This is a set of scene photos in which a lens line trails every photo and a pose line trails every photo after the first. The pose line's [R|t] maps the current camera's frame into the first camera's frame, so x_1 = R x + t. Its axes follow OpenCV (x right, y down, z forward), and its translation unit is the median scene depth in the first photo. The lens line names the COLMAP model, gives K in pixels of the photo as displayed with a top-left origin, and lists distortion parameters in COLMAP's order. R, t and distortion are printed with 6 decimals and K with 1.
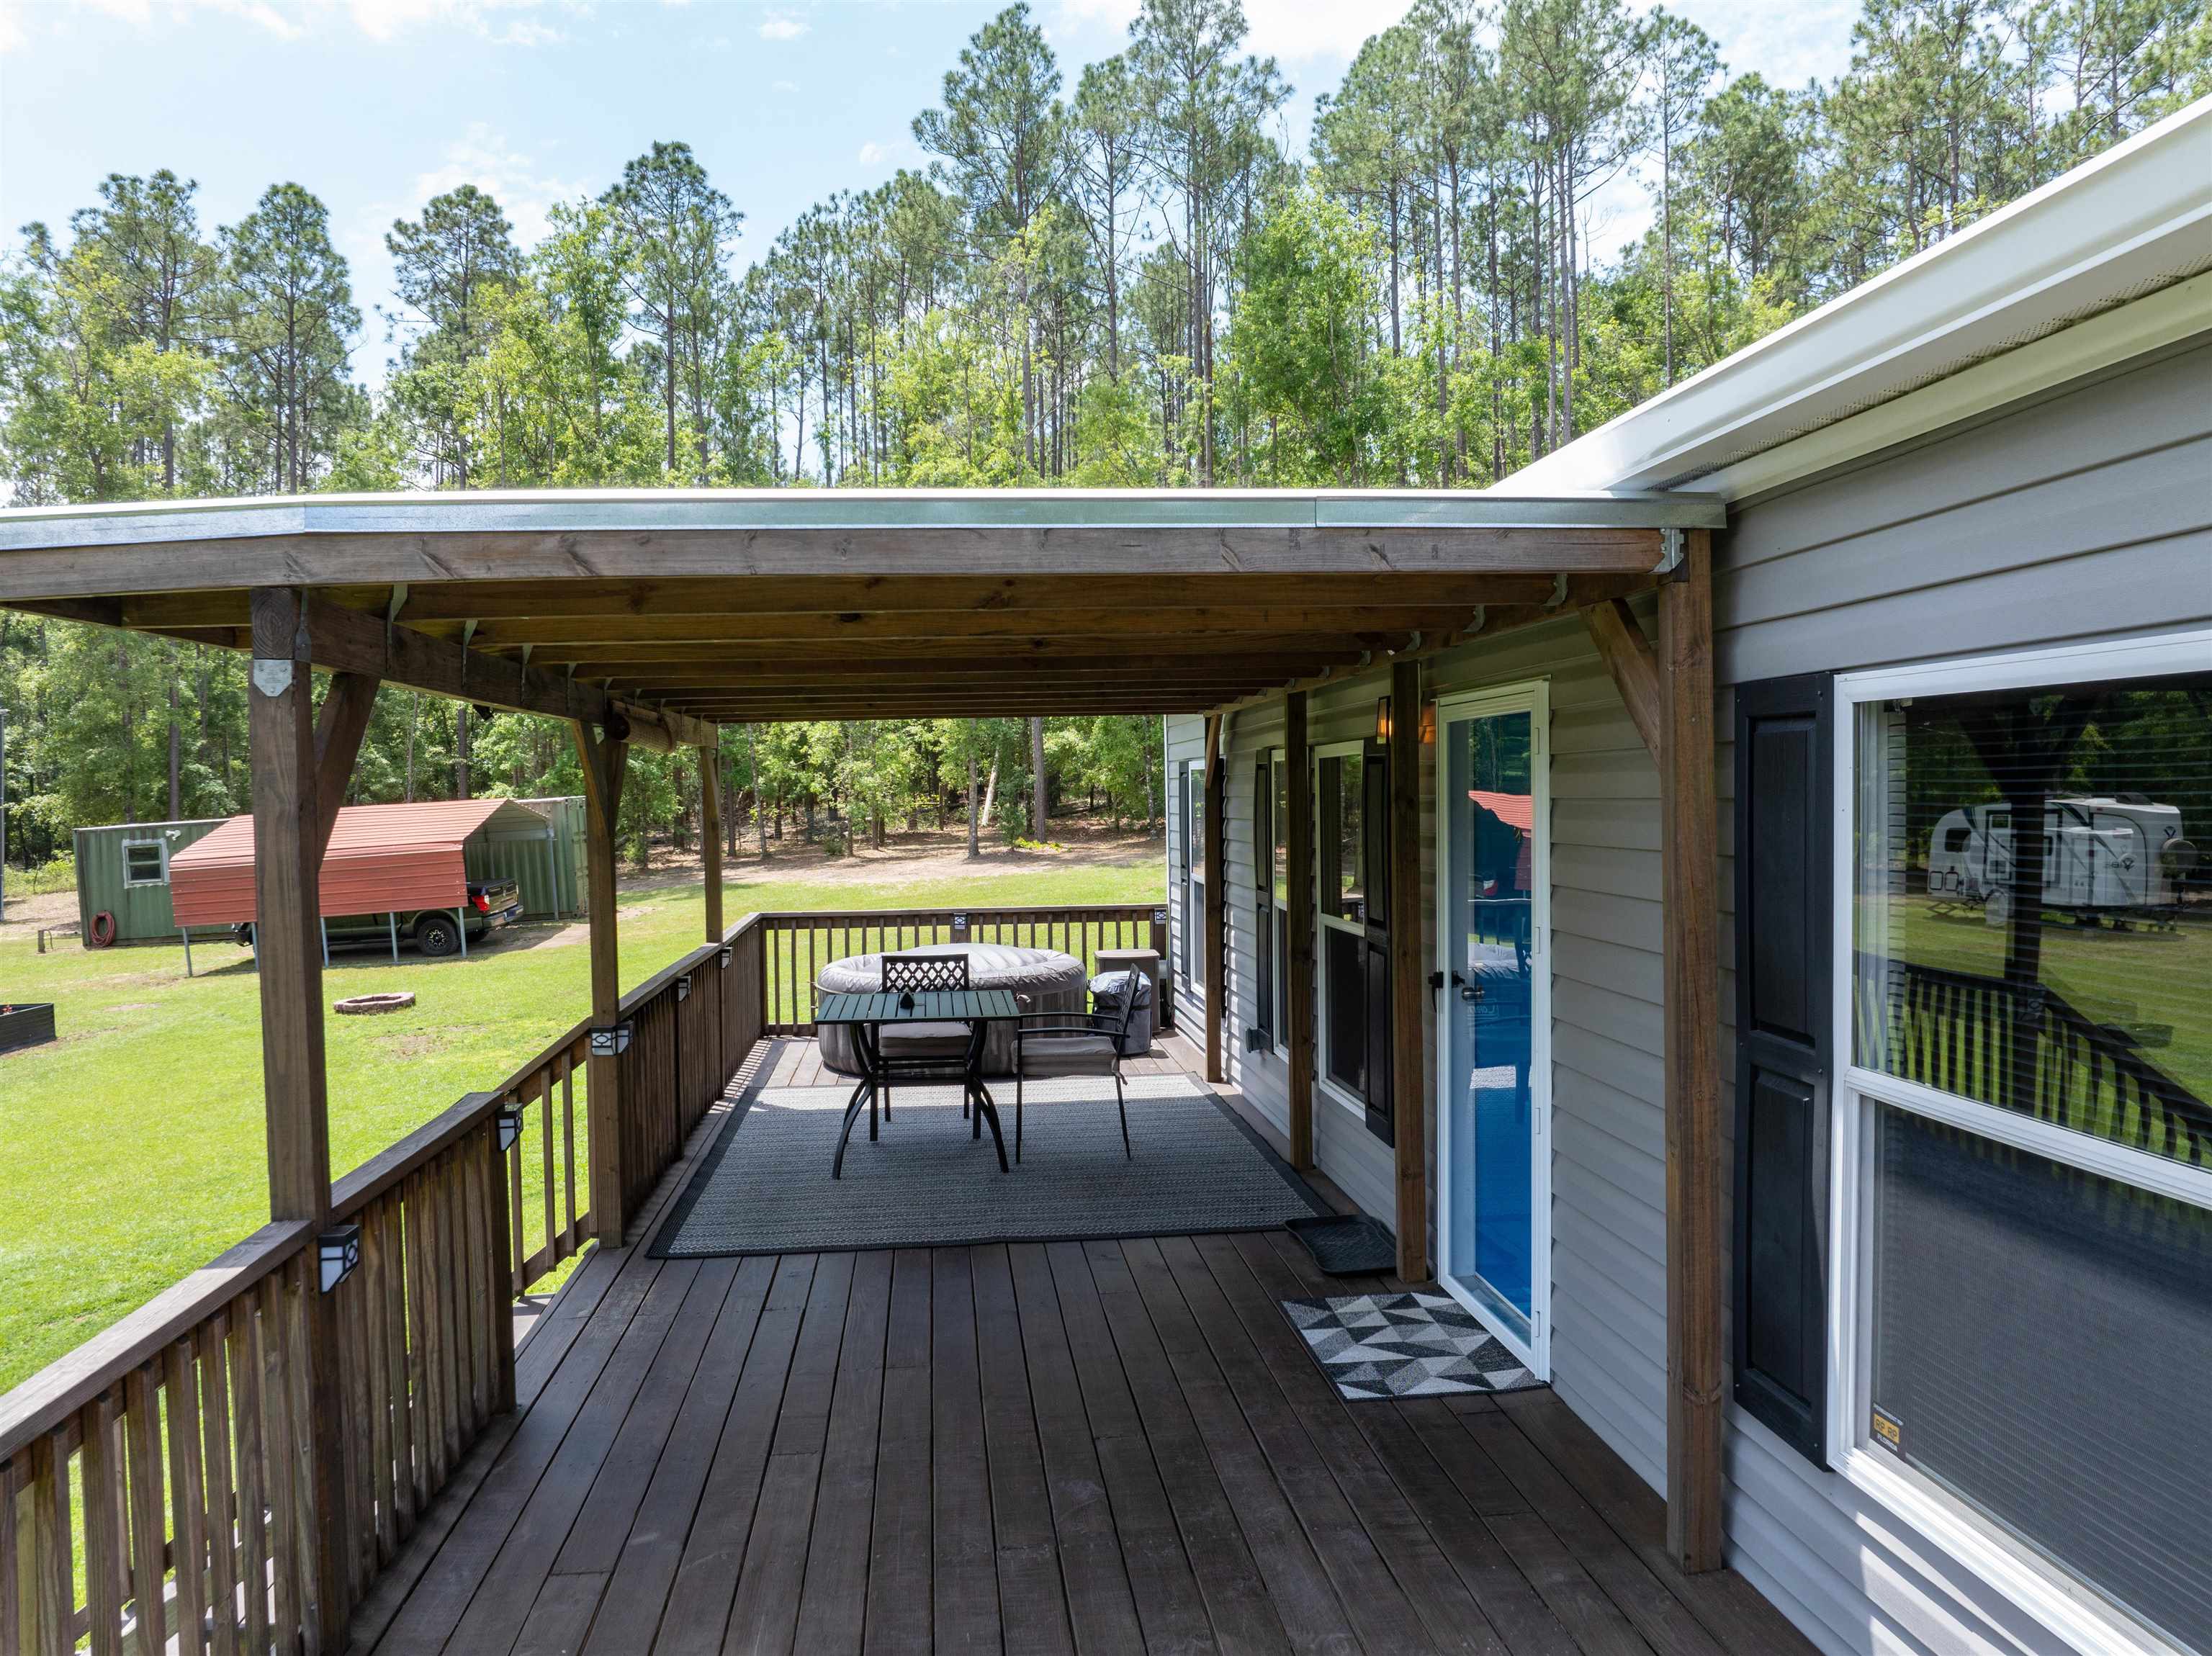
lens RADIAL K [[1536.2, 0, 1106.0], [0, 1536.2, 828.0], [0, 0, 1]] dist [-0.043841, 0.007306]
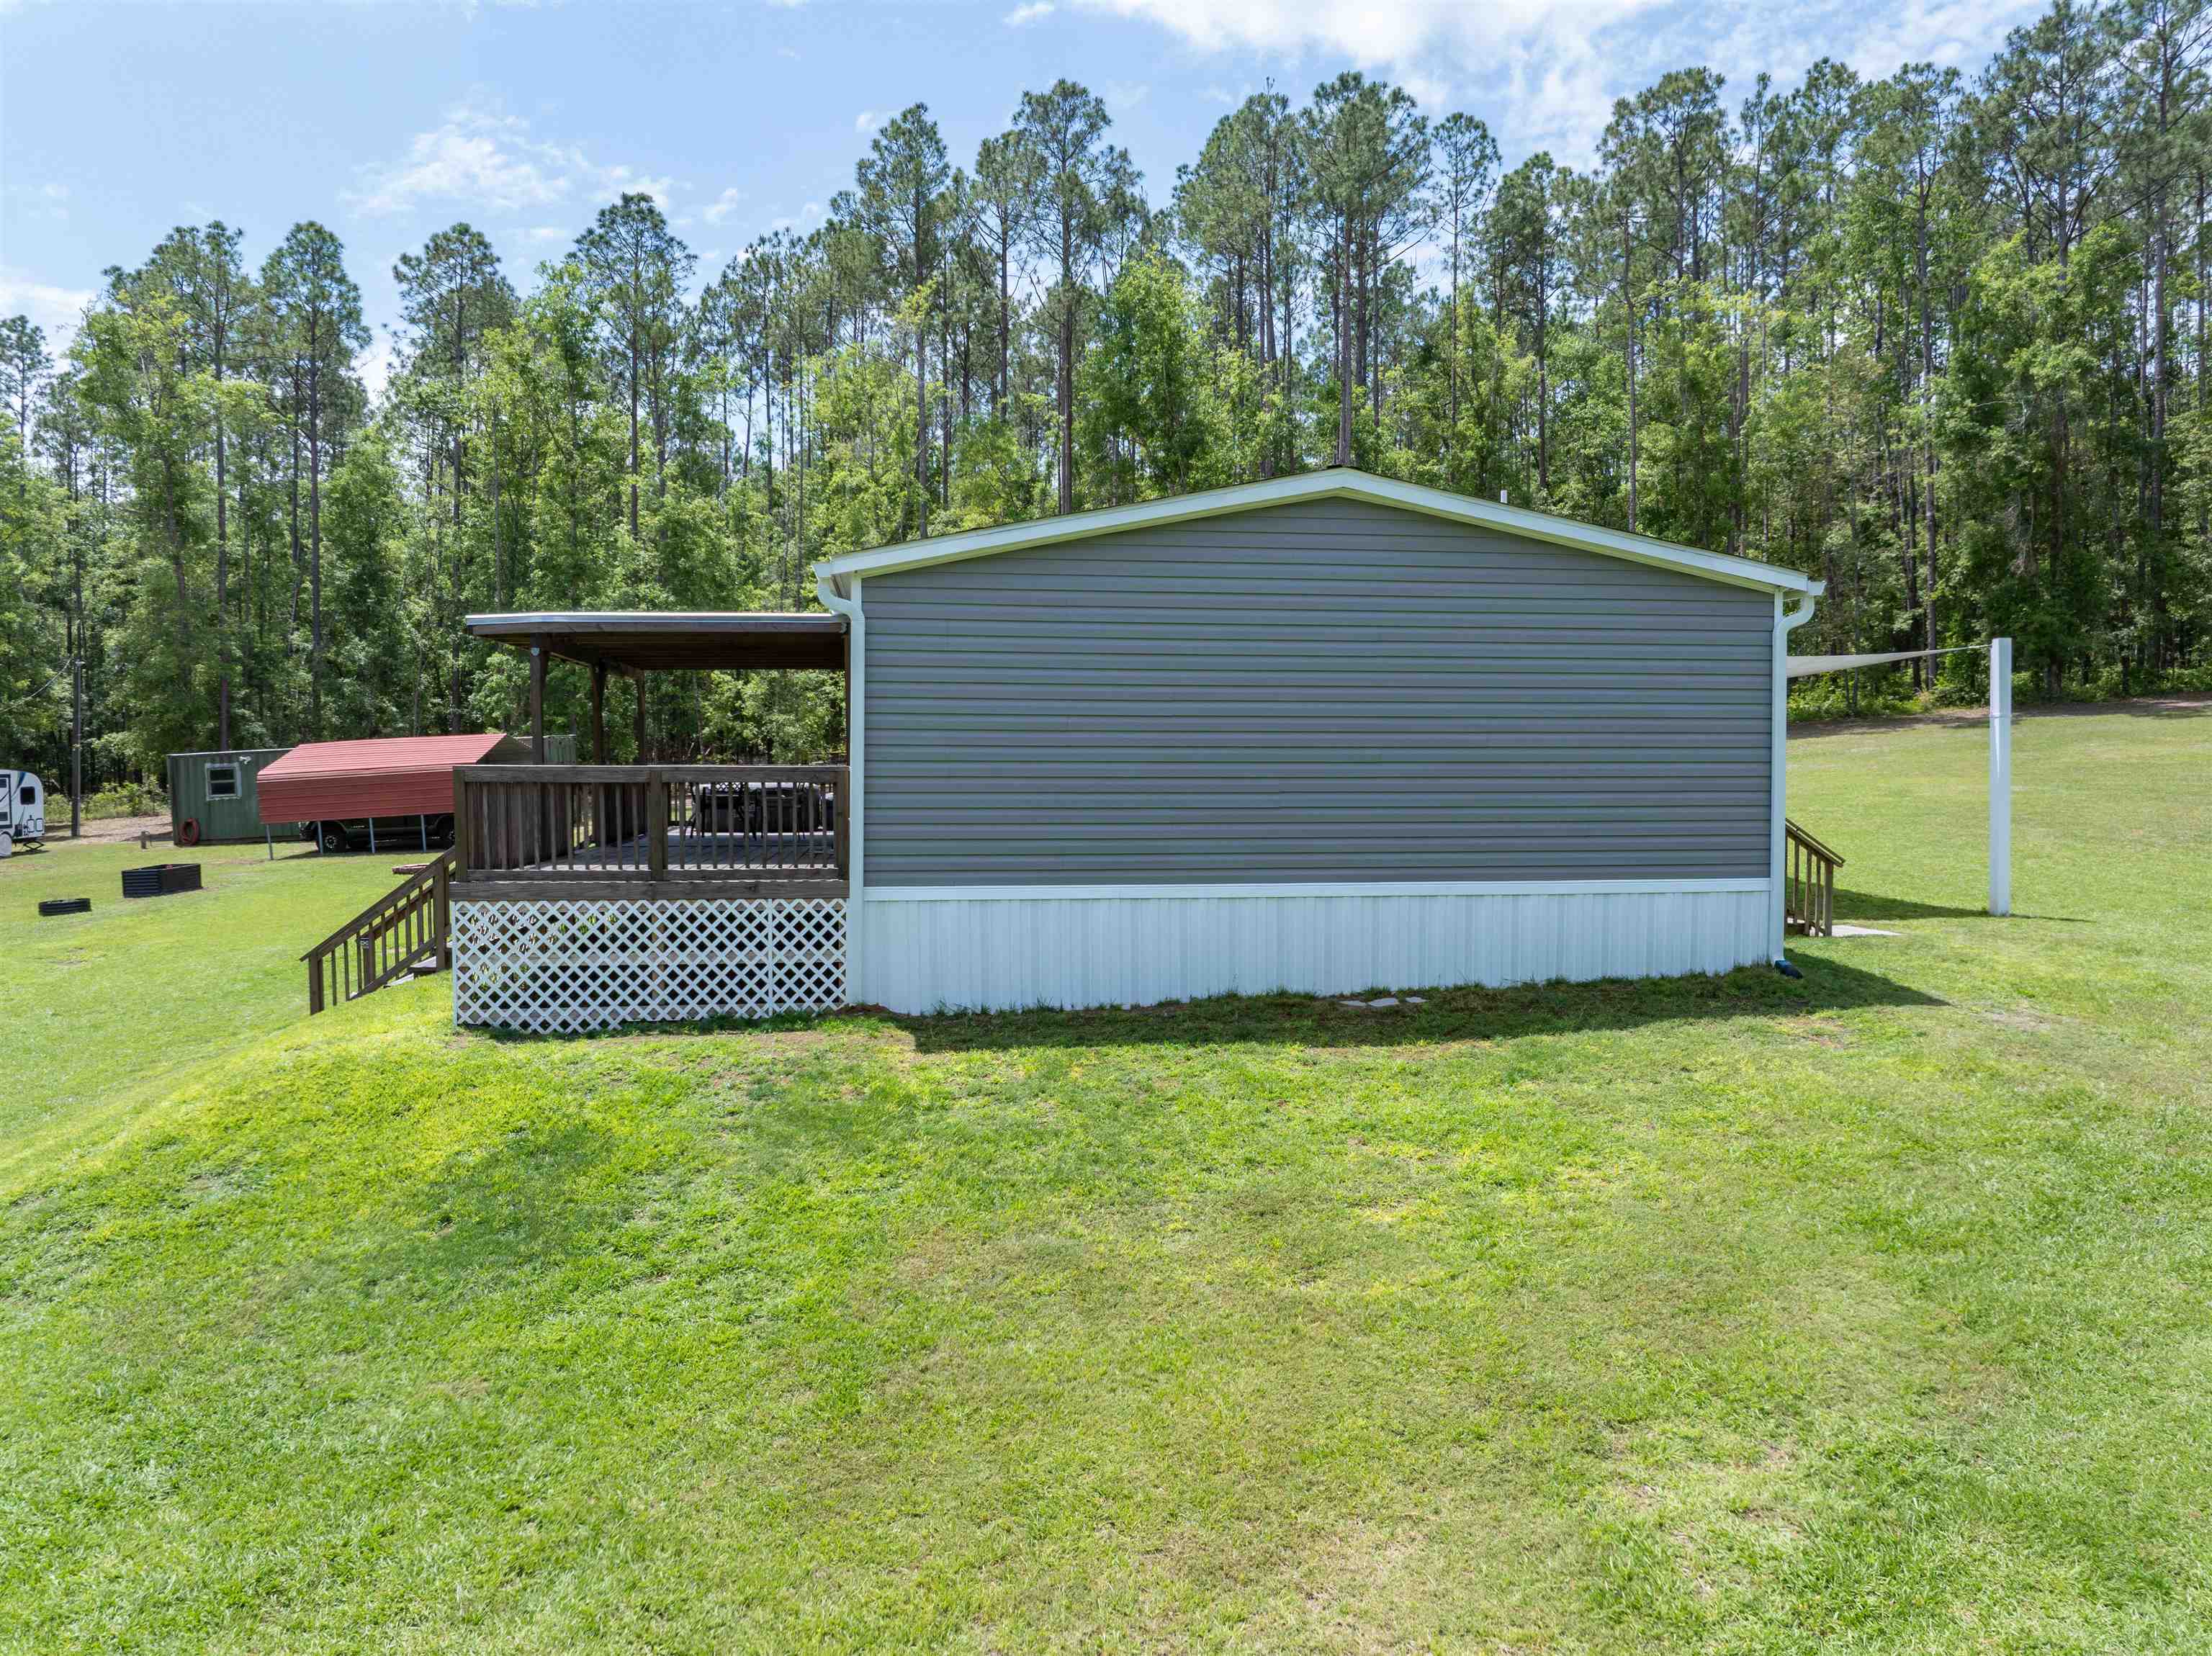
lens RADIAL K [[1552.8, 0, 1106.0], [0, 1552.8, 828.0], [0, 0, 1]] dist [-0.066415, 0.062719]
pose [[0.999683, 0.012865, 0.021623, 0.063597], [-0.013207, 0.999789, 0.015713, 0.022012], [-0.021416, -0.015993, 0.999643, -0.222390]]
